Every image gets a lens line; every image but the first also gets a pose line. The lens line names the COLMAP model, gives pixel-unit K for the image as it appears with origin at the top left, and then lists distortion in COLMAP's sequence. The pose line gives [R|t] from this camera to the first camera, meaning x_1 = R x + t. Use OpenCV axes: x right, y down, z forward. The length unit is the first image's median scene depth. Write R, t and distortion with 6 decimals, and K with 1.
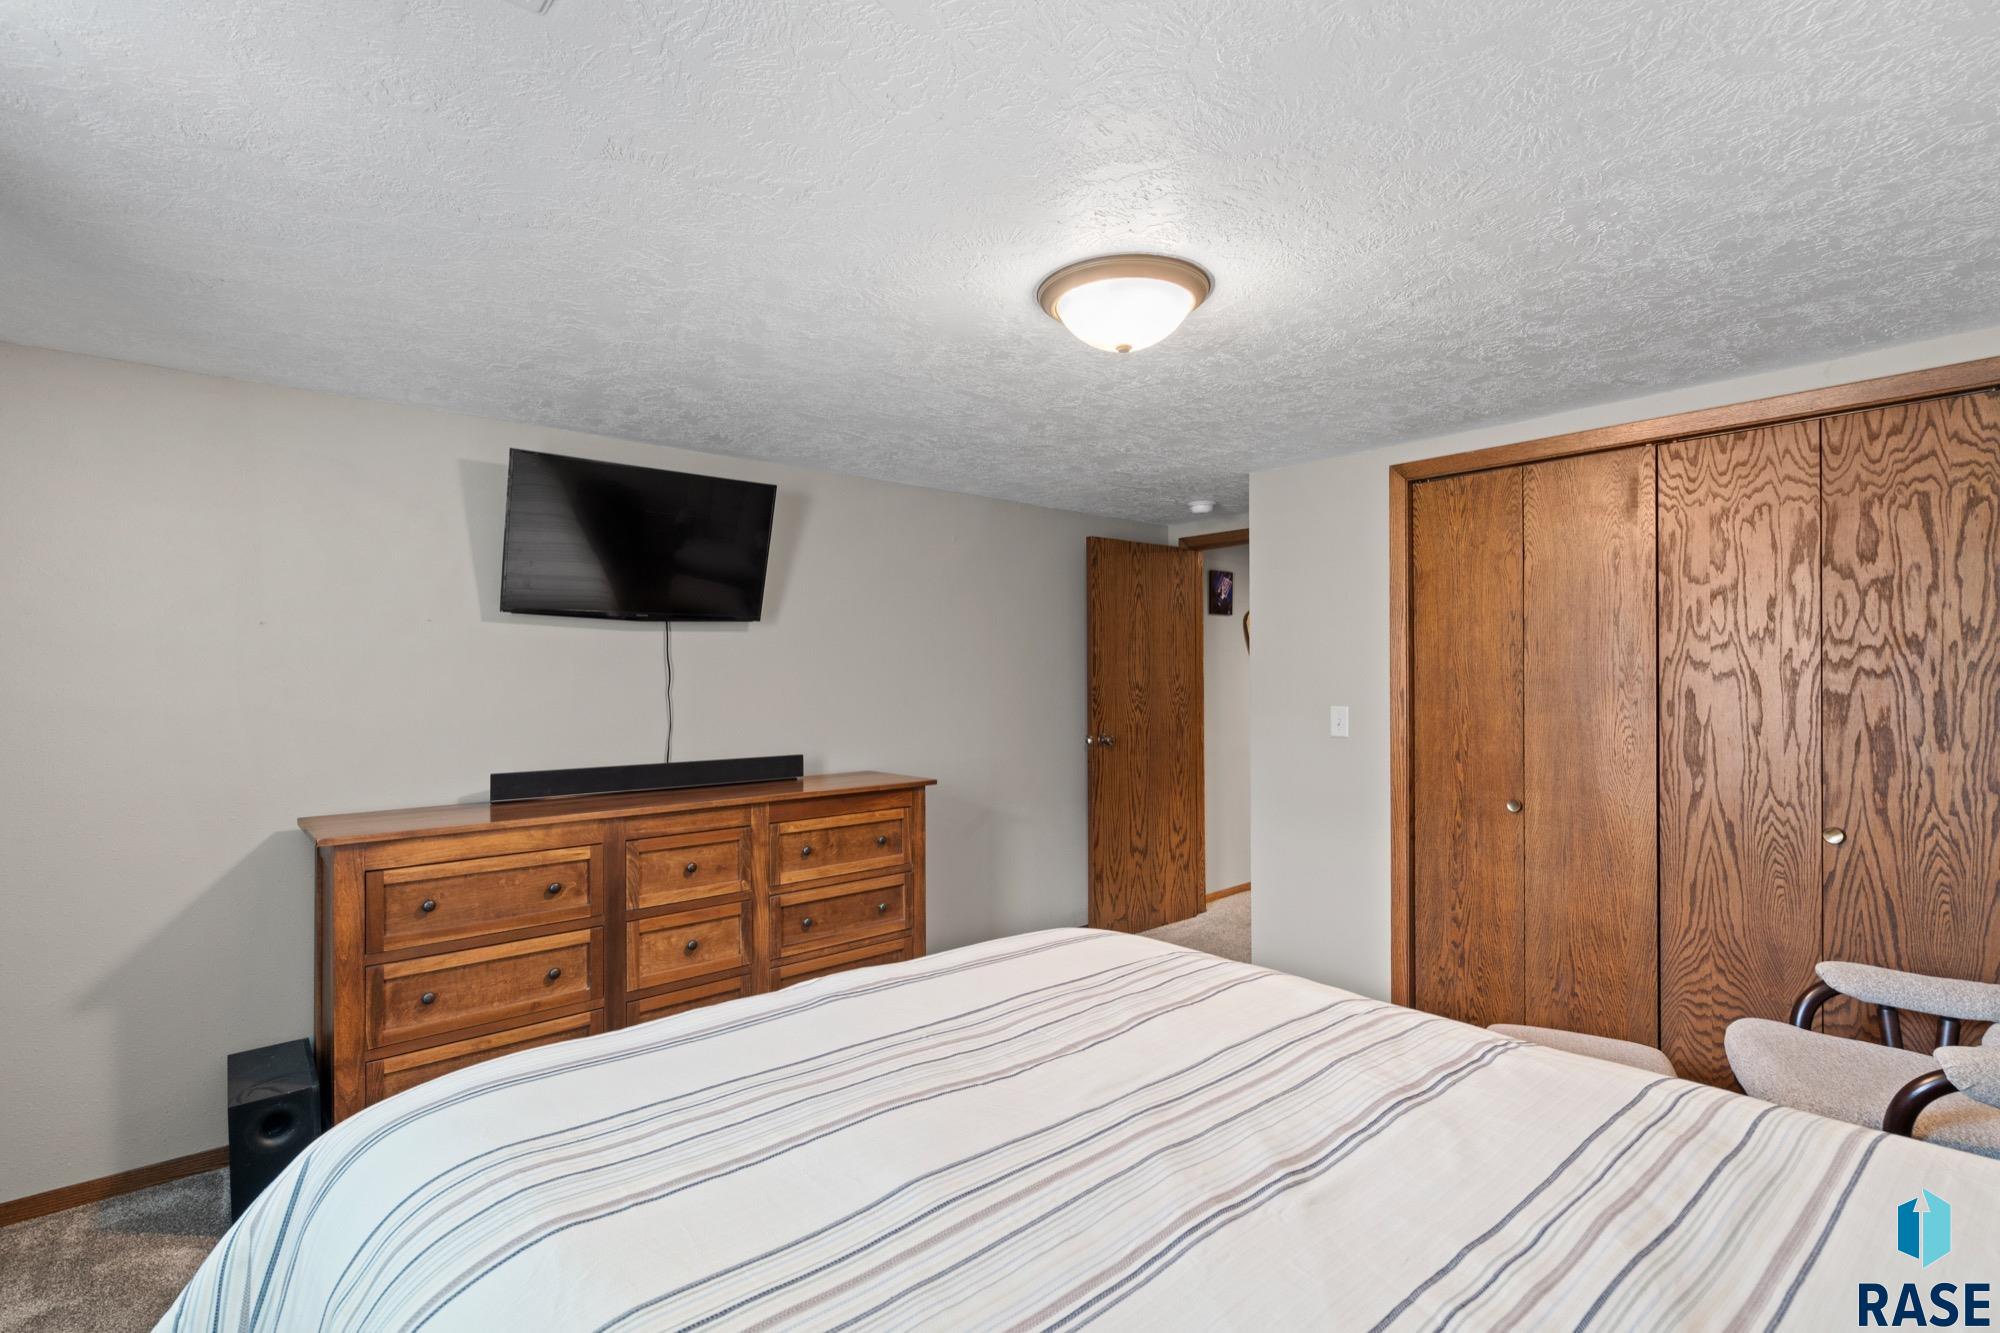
lens RADIAL K [[936.4, 0, 1002.4], [0, 936.4, 675.7], [0, 0, 1]] dist [-0.004728, -0.000117]
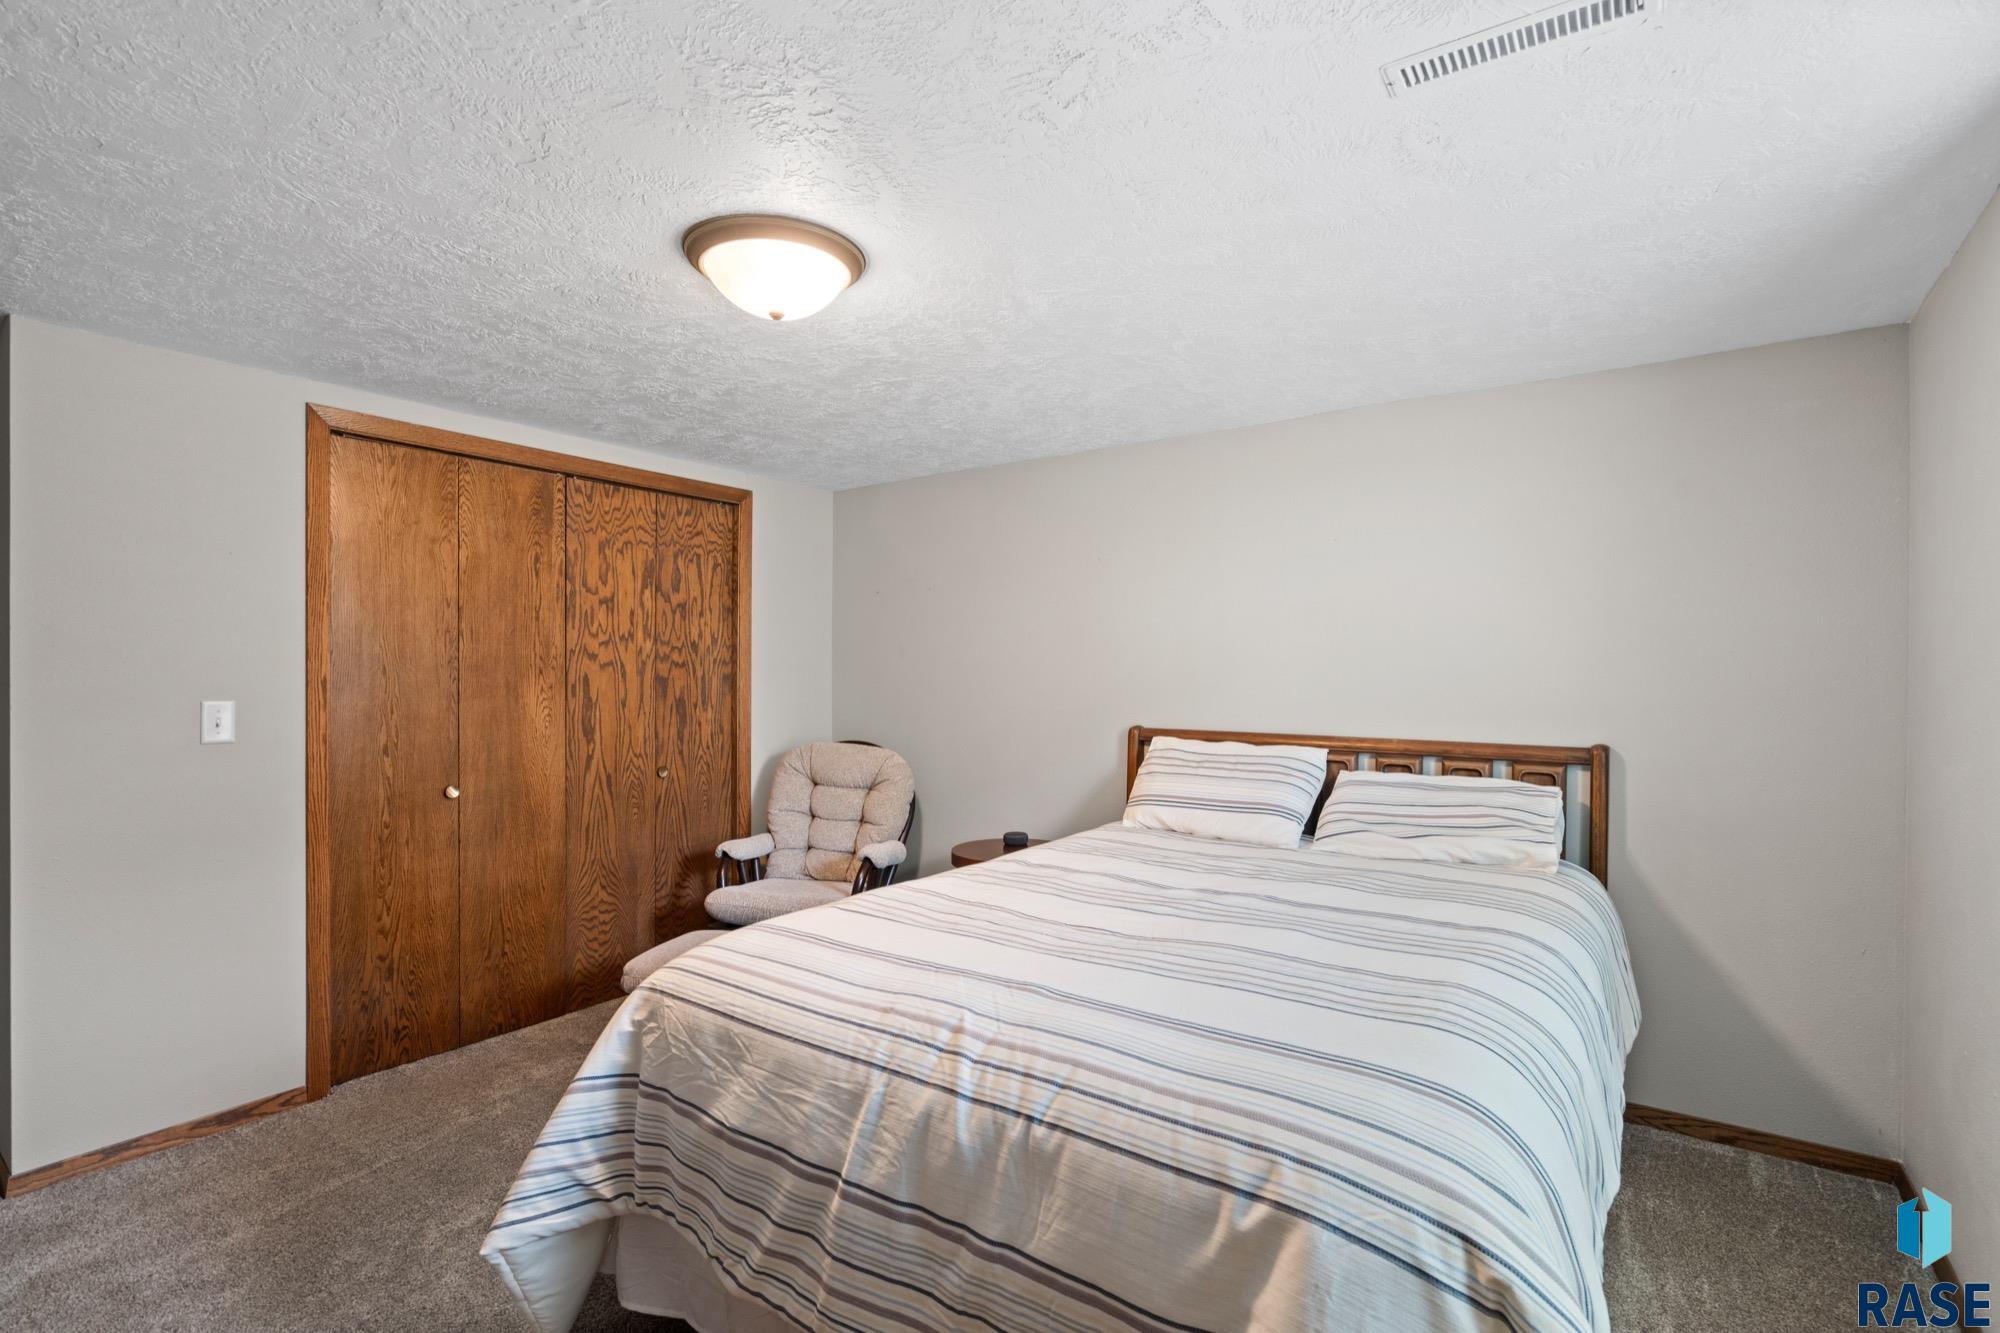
lens RADIAL K [[936.4, 0, 1002.4], [0, 936.4, 675.7], [0, 0, 1]] dist [-0.004728, -0.000117]
pose [[-0.238207, 0.001219, 0.971214, -0.651453], [-0.002403, 0.999995, -0.001845, 0.016416], [-0.971211, -0.002773, -0.238203, 0.762059]]
